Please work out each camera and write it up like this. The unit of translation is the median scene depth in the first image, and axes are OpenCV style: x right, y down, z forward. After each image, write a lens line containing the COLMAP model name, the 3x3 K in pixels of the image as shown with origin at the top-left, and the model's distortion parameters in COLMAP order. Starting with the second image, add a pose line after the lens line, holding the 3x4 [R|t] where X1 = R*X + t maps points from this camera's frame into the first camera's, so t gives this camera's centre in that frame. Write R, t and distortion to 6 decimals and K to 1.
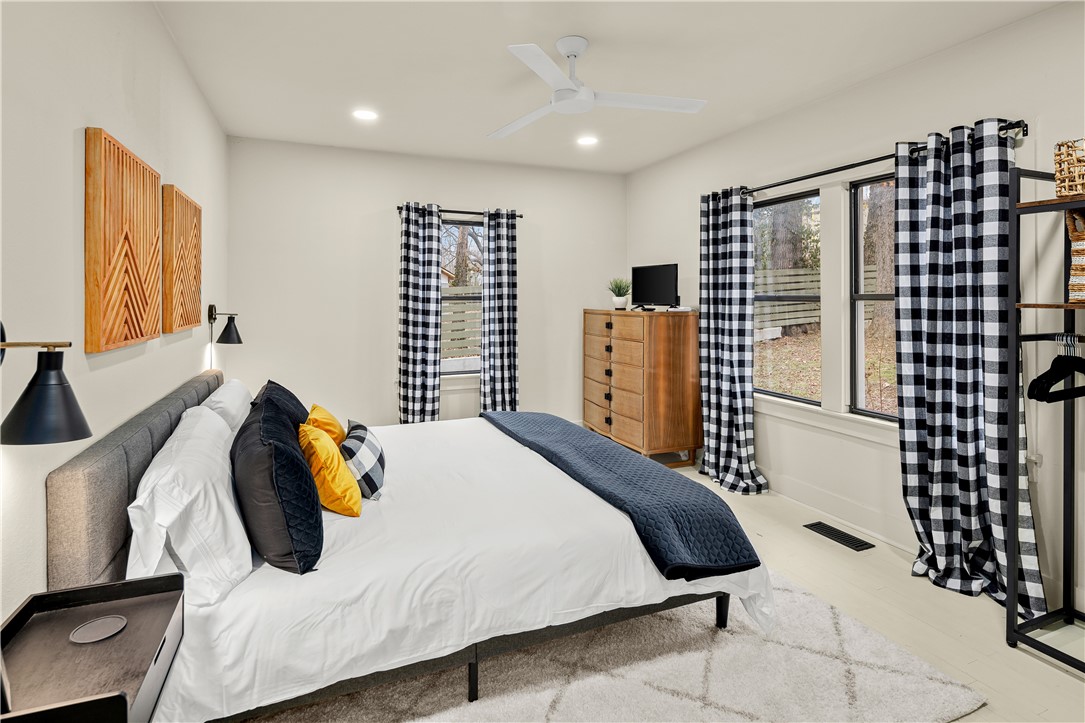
lens RADIAL K [[536.4, 0, 516.7], [0, 536.4, 358.6], [0, 0, 1]] dist [-0.000358, -0.000180]
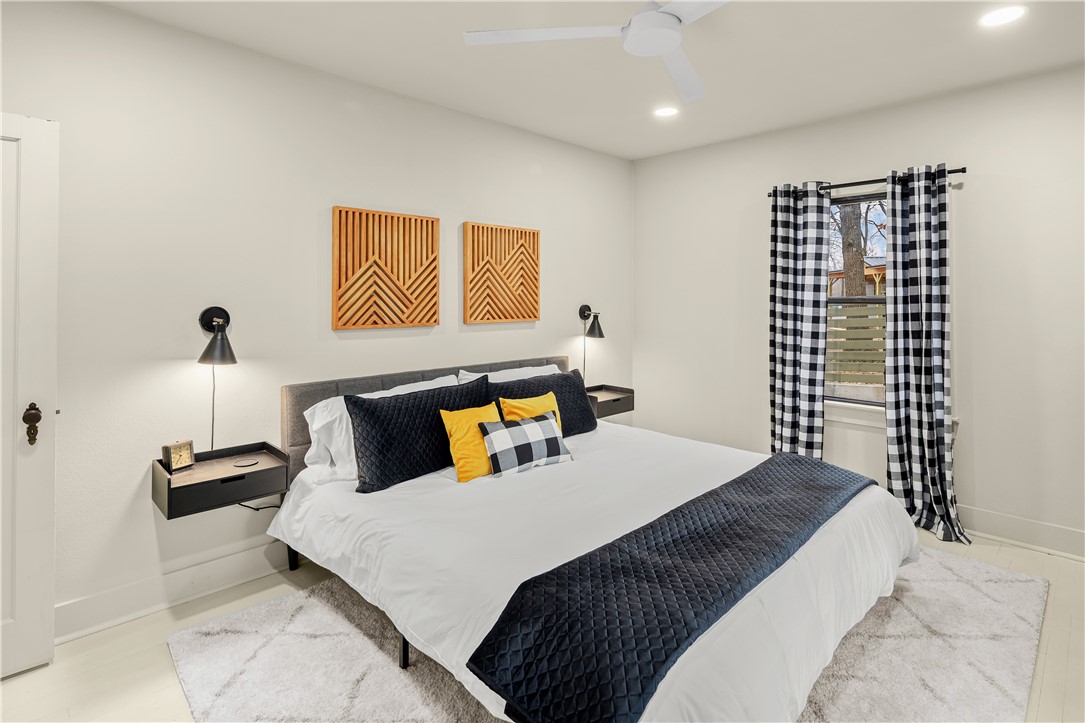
lens RADIAL K [[536.8, 0, 542.3], [0, 536.8, 349.2], [0, 0, 1]] dist [0.002697, 0.000345]
pose [[0.397637, 0.089575, -0.913160, 0.433584], [-0.104858, 0.993139, 0.051759, -0.042537], [0.911532, 0.075171, 0.404301, 0.339245]]
